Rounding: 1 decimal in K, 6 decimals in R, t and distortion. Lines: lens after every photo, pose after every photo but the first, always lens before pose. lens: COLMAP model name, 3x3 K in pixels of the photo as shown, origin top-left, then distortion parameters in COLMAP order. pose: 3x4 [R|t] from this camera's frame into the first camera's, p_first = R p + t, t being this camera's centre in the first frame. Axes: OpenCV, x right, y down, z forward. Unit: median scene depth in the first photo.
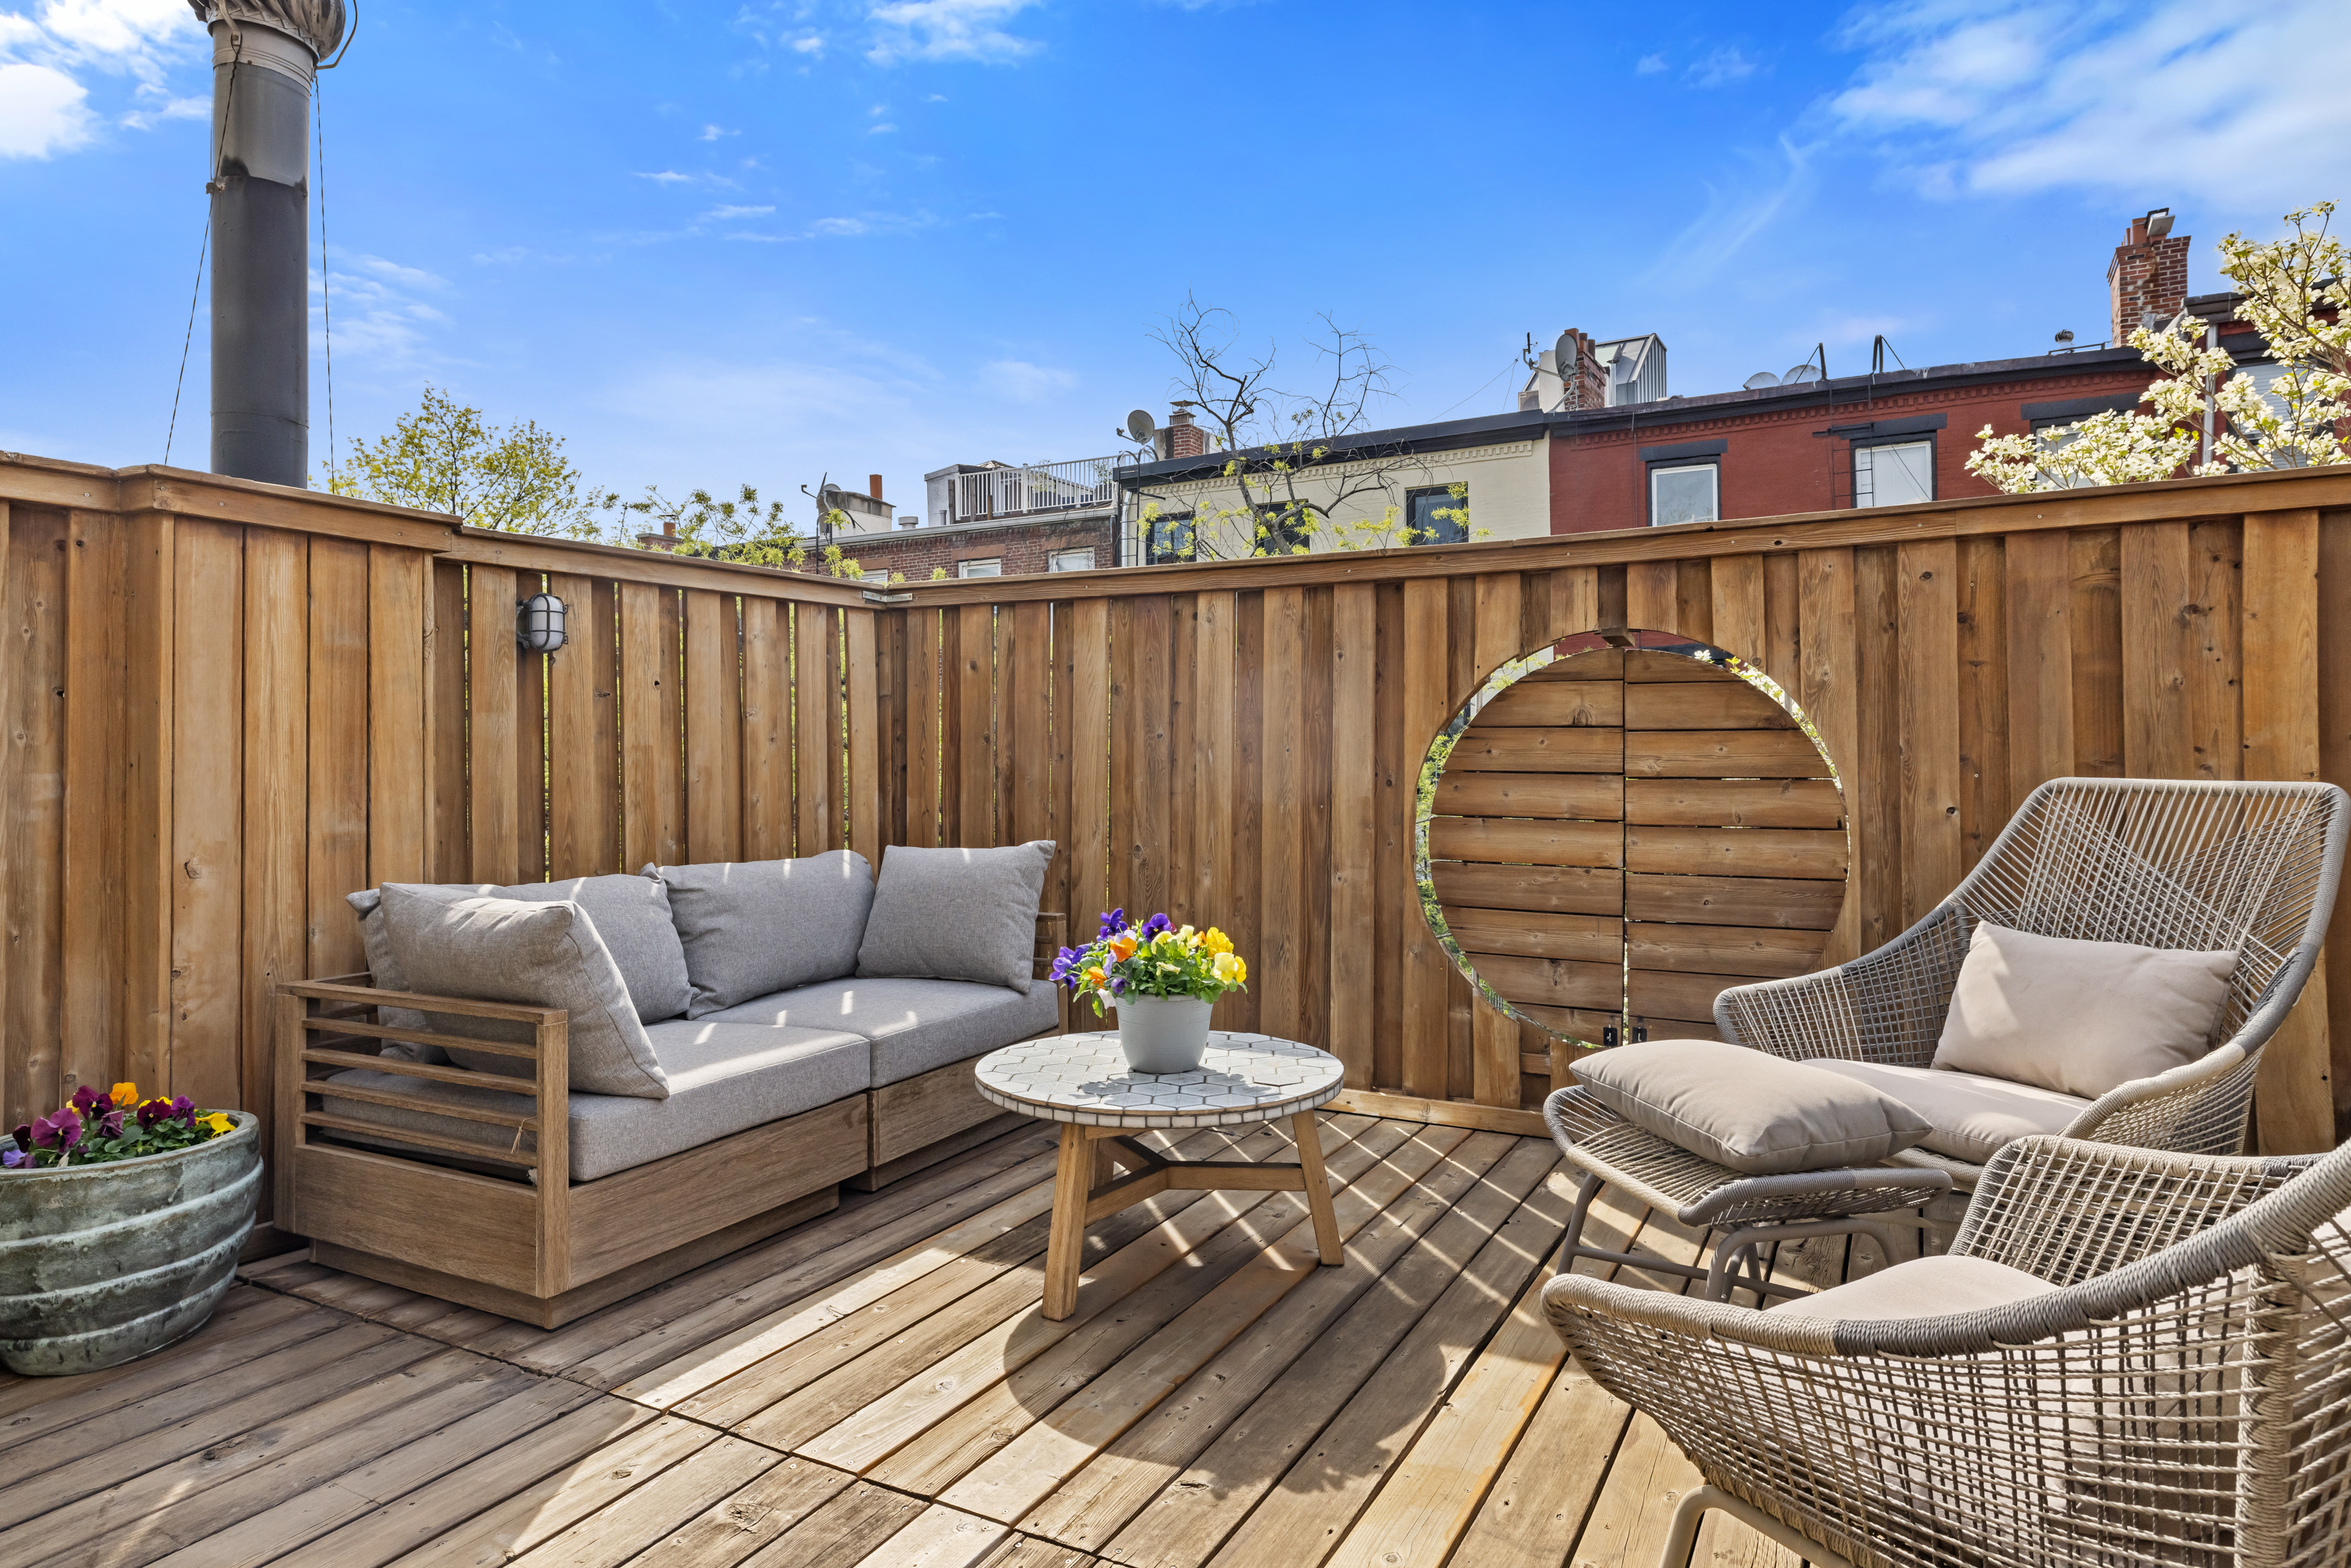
lens RADIAL K [[1361.2, 0, 1177.4], [0, 1361.2, 761.0], [0, 0, 1]] dist [-0.000830, -0.001123]
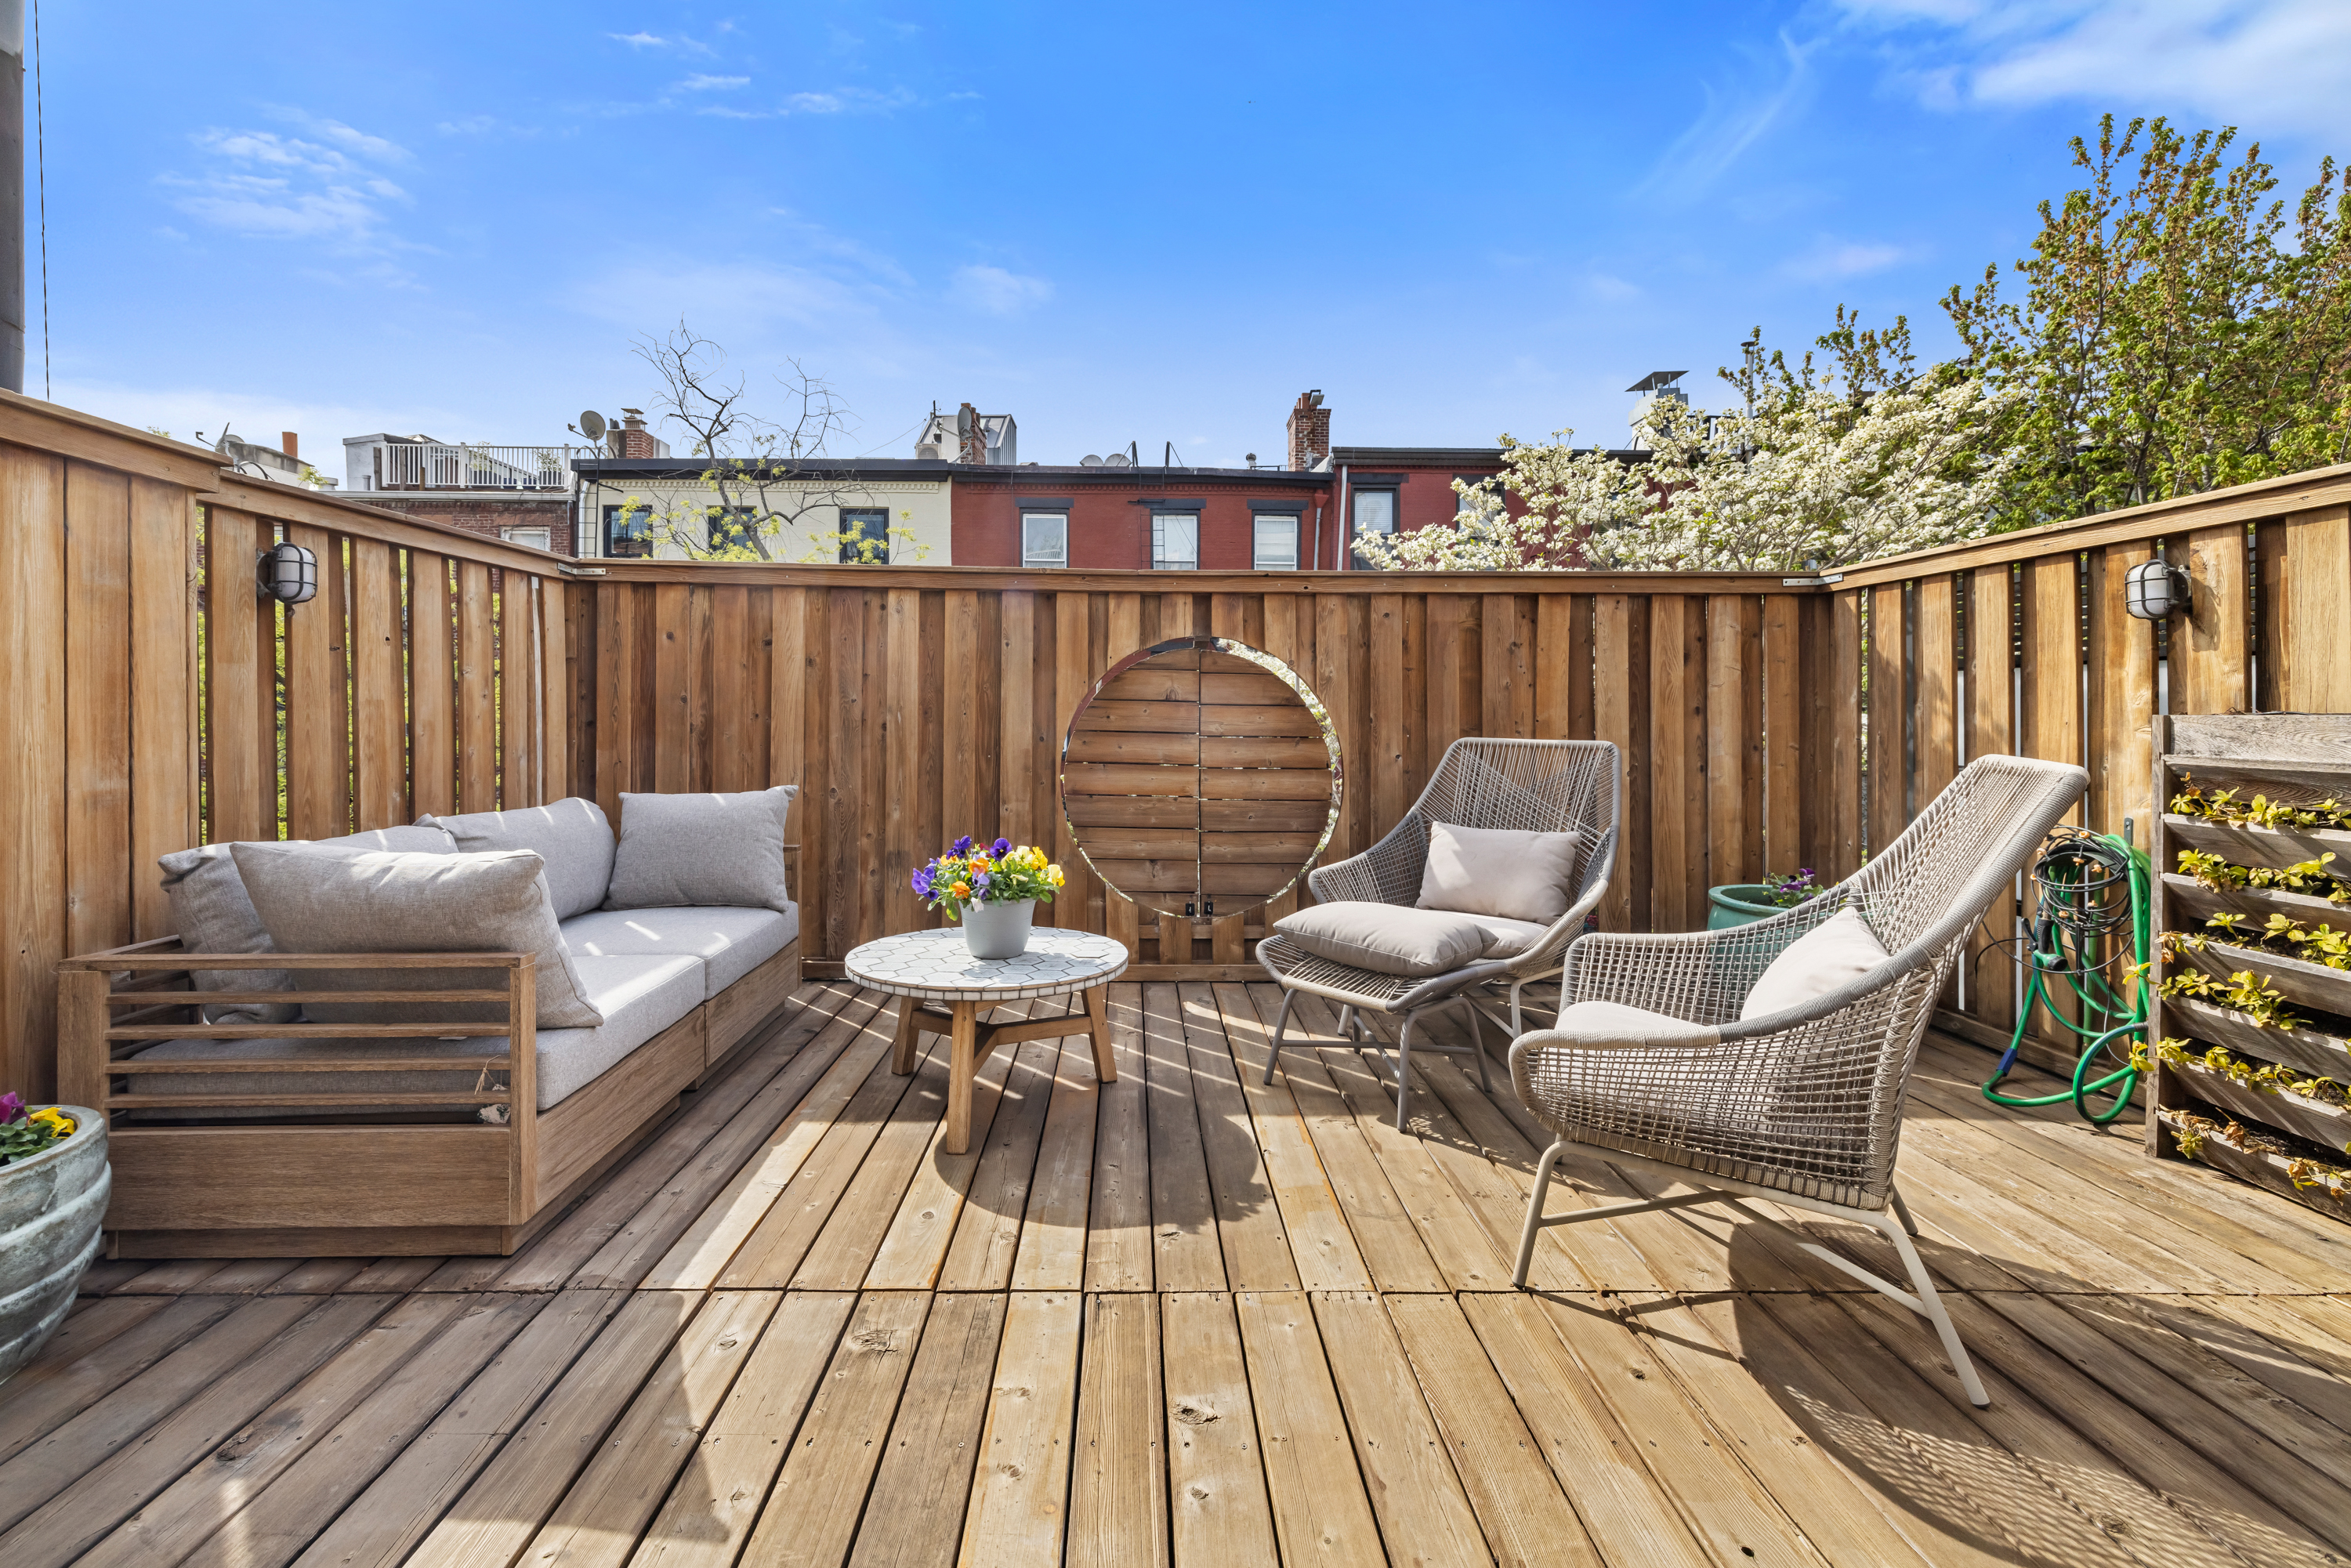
lens RADIAL K [[1029.9, 0, 1156.0], [0, 1029.9, 736.9], [0, 0, 1]] dist [-0.000758, -0.001195]
pose [[0.867845, 0.004050, 0.496818, -0.329571], [-0.012032, 0.999845, 0.012866, -0.000763], [-0.496689, -0.017144, 0.867759, 0.049769]]
